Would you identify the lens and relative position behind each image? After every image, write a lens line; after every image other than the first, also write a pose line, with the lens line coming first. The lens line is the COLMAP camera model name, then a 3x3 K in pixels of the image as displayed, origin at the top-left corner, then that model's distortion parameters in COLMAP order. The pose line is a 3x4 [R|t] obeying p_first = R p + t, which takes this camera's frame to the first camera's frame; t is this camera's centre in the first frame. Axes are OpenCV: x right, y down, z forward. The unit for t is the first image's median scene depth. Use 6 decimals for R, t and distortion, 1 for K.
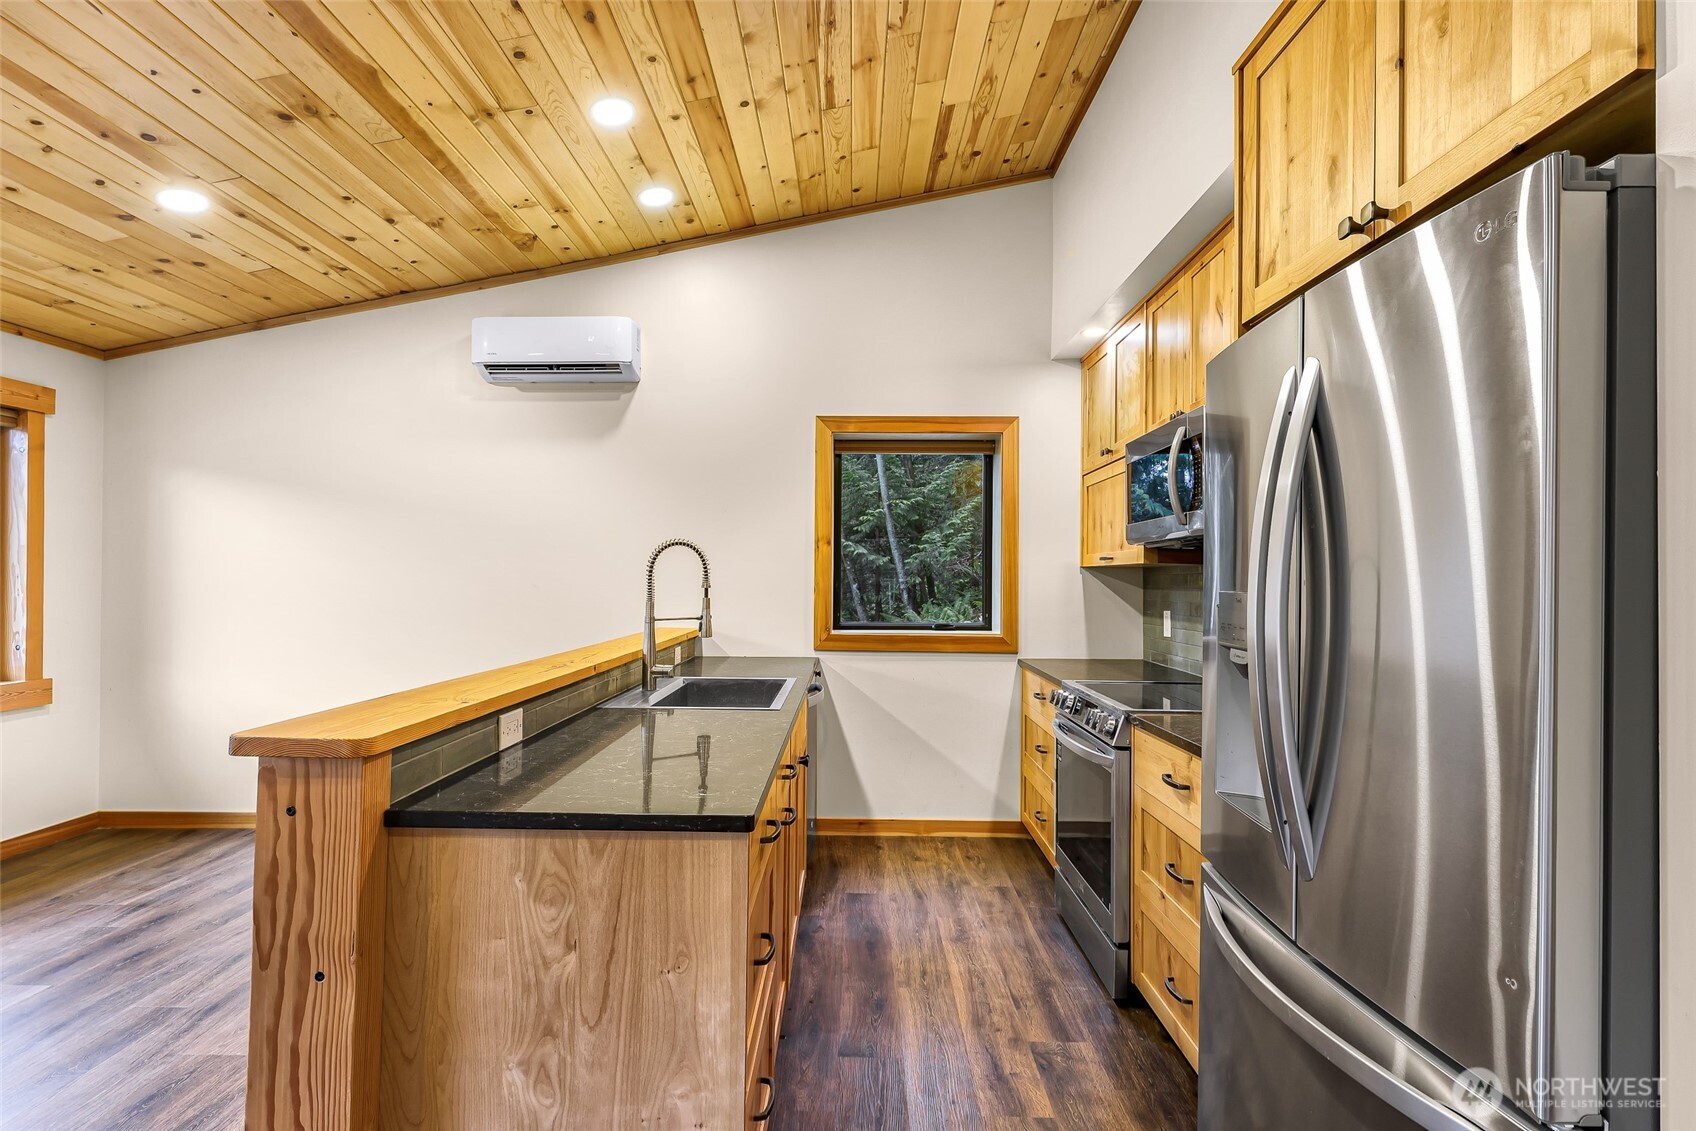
lens RADIAL K [[848.5, 0, 836.9], [0, 848.5, 570.3], [0, 0, 1]] dist [0.000310, 0.000376]
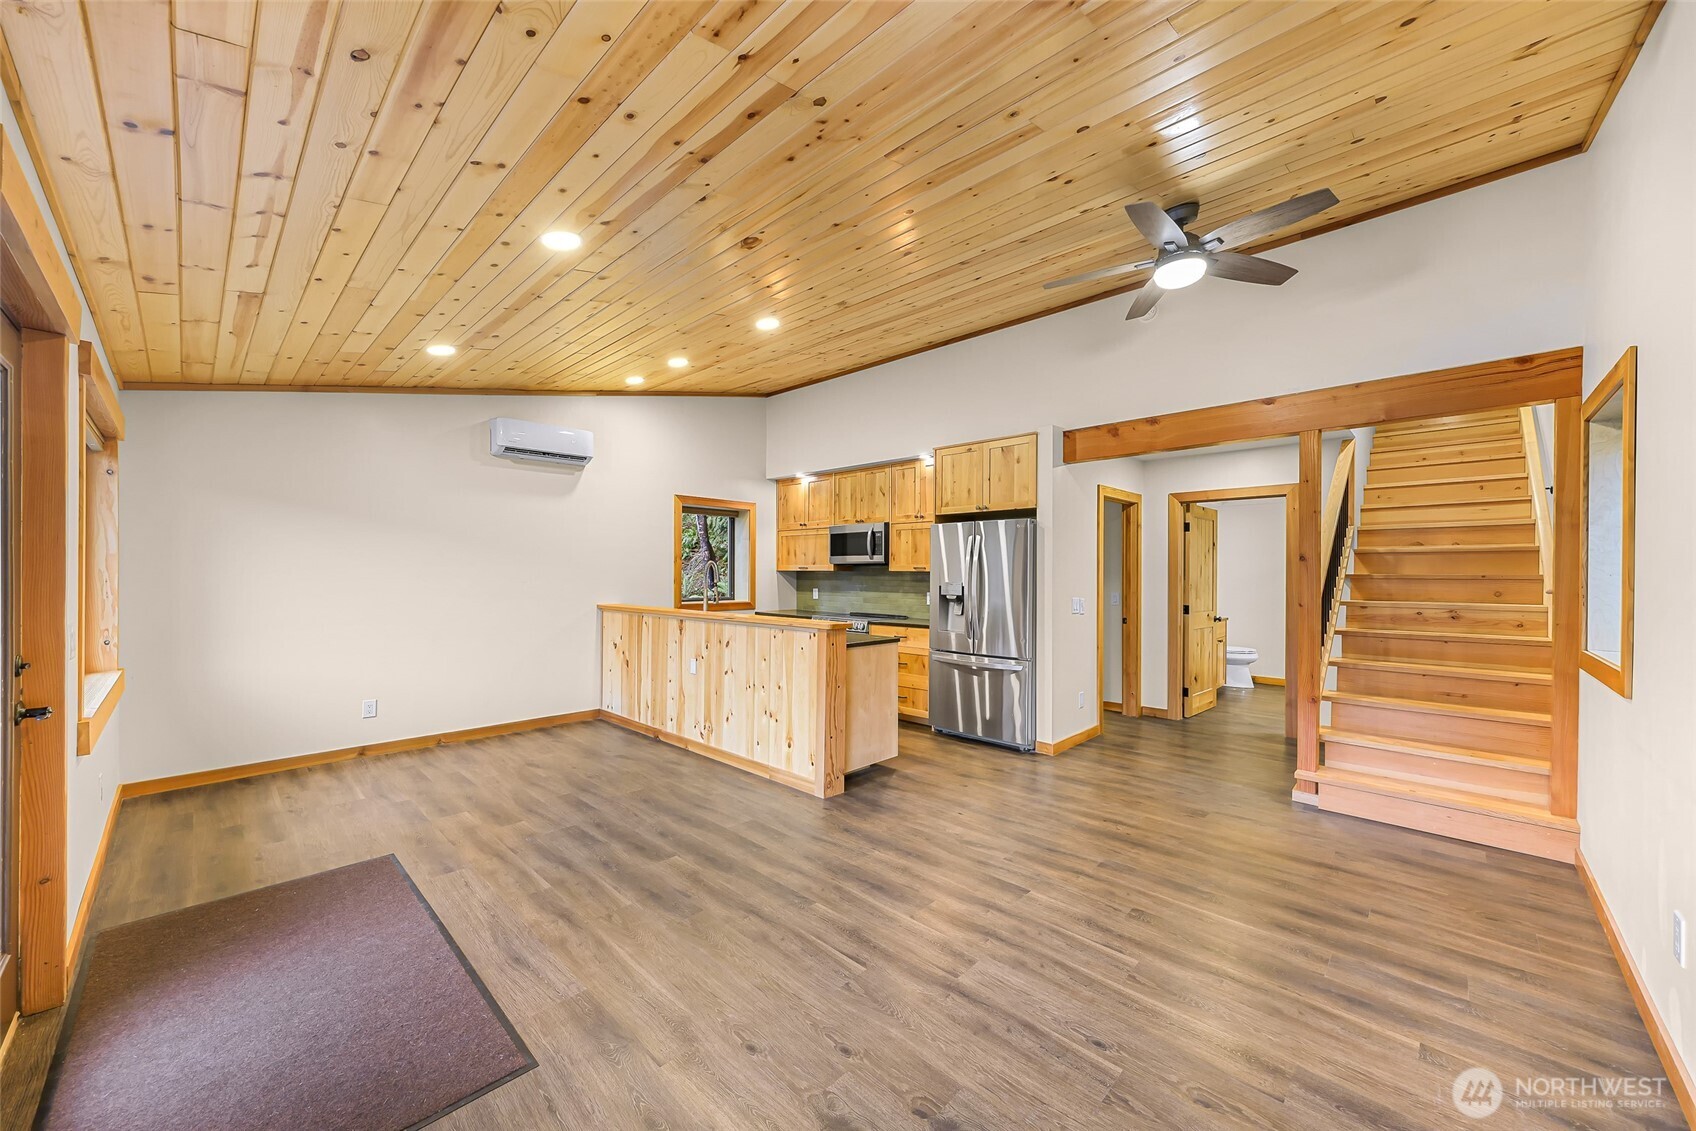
lens RADIAL K [[566.5, 0, 849.7], [0, 566.5, 571.9], [0, 0, 1]] dist [0.006339, -0.000488]
pose [[0.688508, -0.000102, 0.725229, -0.864694], [-0.012317, 0.999854, 0.011834, -0.025406], [-0.725124, -0.017081, 0.688406, -0.280255]]
